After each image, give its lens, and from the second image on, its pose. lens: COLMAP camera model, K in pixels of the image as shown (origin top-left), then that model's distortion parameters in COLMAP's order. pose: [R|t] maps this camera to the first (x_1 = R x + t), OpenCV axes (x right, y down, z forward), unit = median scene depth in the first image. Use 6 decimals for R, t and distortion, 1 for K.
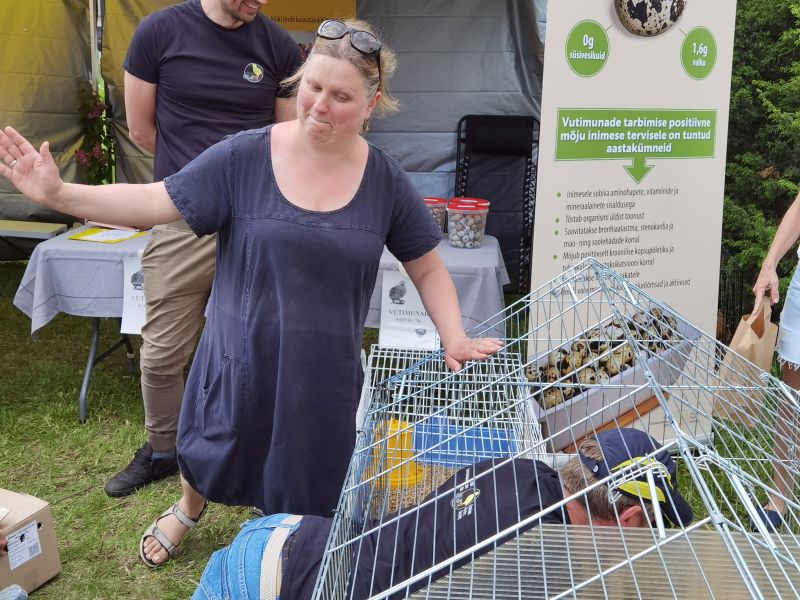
lens RADIAL K [[1031.5, 0, 400.0], [0, 1031.5, 300.0], [0, 0, 1]] dist [-0.019576, 0.167824]
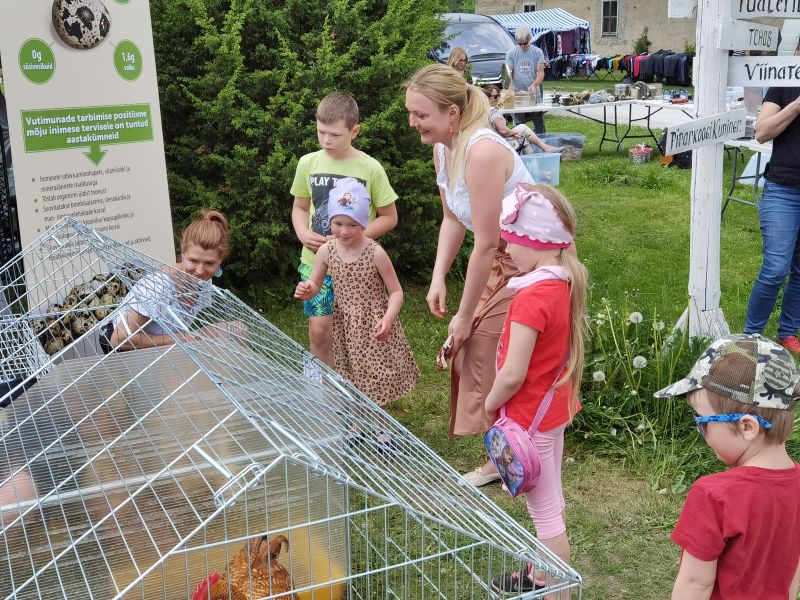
lens RADIAL K [[1031.5, 0, 400.0], [0, 1031.5, 300.0], [0, 0, 1]] dist [-0.019576, 0.167824]
pose [[0.872043, -0.153984, 0.464575, -0.057481], [0.150313, 0.987605, 0.045194, 0.048256], [-0.465775, 0.030420, 0.884380, -0.284702]]
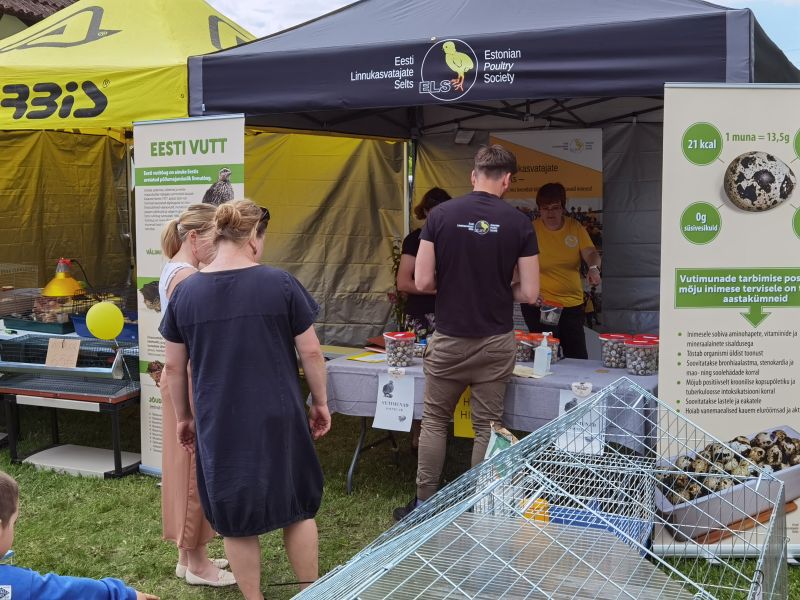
lens RADIAL K [[1031.5, 0, 400.0], [0, 1031.5, 300.0], [0, 0, 1]] dist [-0.019576, 0.167824]
pose [[0.930361, 0.008362, -0.366549, 0.287478], [-0.053474, 0.992144, -0.113093, 0.018111], [0.362724, 0.124818, 0.923500, -0.304294]]
